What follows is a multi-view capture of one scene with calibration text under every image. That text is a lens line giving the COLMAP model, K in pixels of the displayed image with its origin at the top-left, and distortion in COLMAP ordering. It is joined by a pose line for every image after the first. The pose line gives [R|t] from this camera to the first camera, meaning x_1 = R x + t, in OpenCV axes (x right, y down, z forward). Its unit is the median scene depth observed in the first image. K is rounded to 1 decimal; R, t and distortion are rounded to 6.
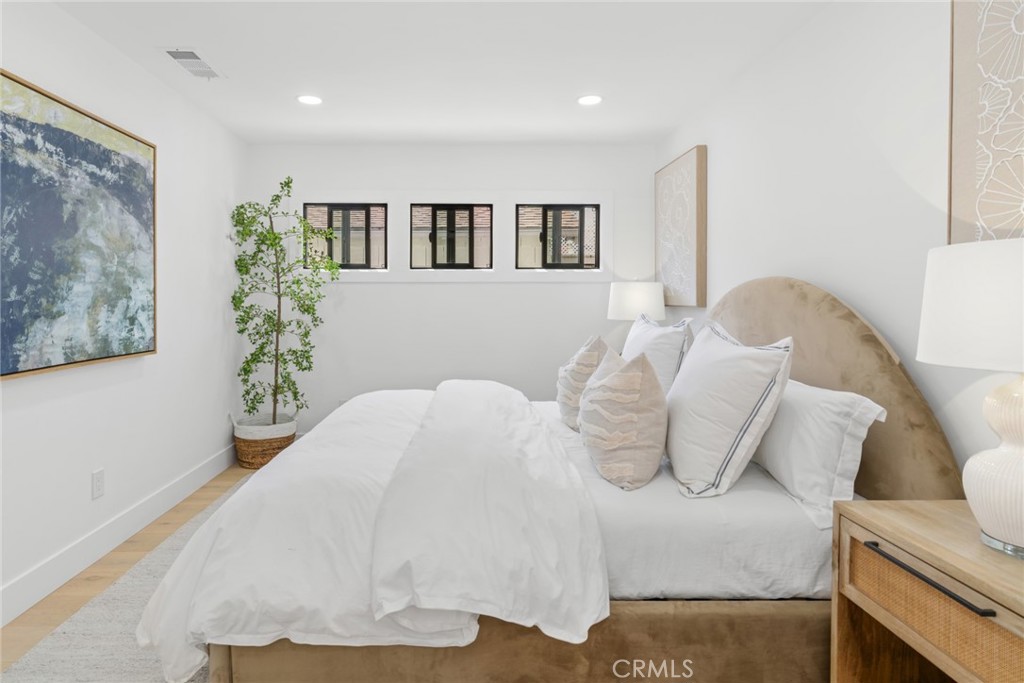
lens RADIAL K [[576.4, 0, 510.1], [0, 576.4, 315.6], [0, 0, 1]] dist [-0.000684, 0.000375]
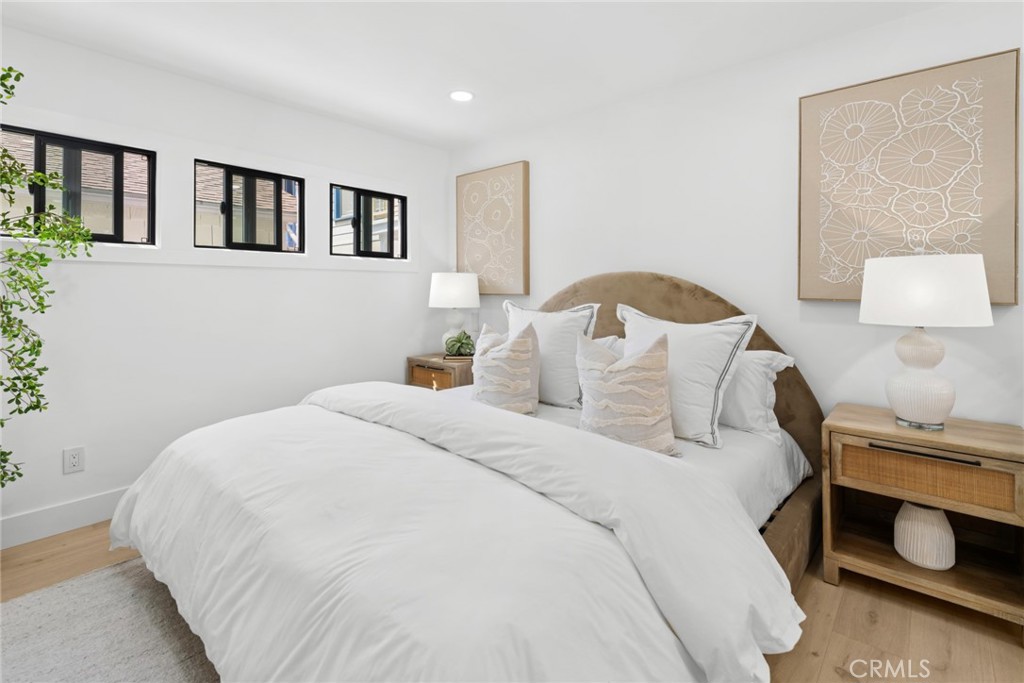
lens RADIAL K [[469.1, 0, 517.0], [0, 469.1, 294.5], [0, 0, 1]] dist [0.002357, -0.000930]
pose [[0.680357, -0.008957, 0.732826, -0.351126], [0.021056, 0.999751, -0.007329, -0.007656], [-0.732578, 0.020417, 0.680377, 0.304951]]
